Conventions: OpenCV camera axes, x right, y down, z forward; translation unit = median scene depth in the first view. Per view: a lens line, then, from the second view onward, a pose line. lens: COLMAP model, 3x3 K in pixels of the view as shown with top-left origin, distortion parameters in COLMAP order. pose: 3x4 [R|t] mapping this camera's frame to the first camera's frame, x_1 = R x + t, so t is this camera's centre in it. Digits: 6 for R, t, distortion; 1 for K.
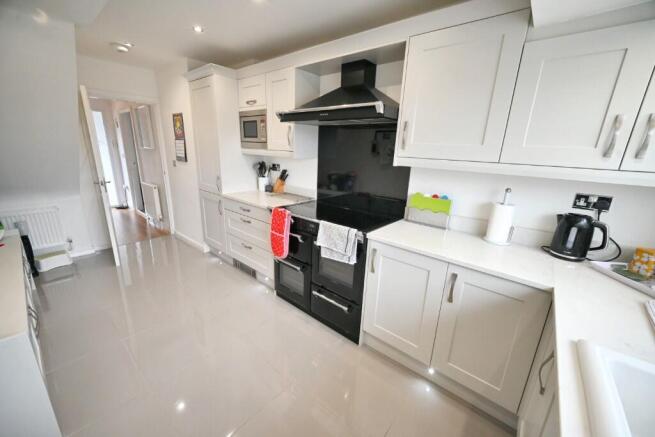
lens RADIAL K [[261.5, 0, 327.5], [0, 261.5, 218.5], [0, 0, 1]] dist [-0.002255, -0.000072]
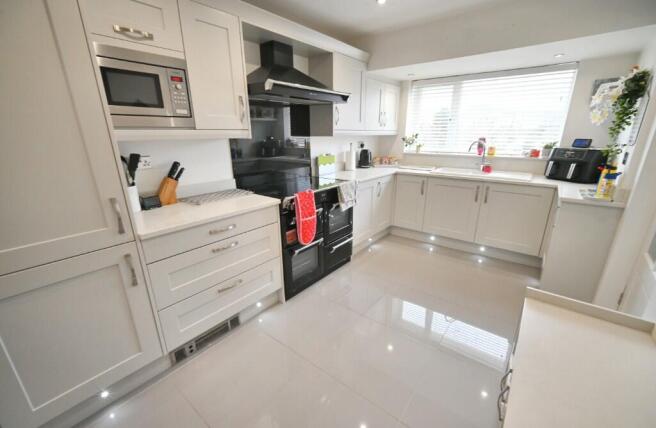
lens RADIAL K [[281.2, 0, 327.5], [0, 281.2, 225.4], [0, 0, 1]] dist [-0.000793, -0.000136]
pose [[-0.050501, -0.350260, 0.935290, -0.955778], [0.260392, 0.899477, 0.350908, -0.212707], [-0.964181, 0.261263, 0.045781, 0.732815]]
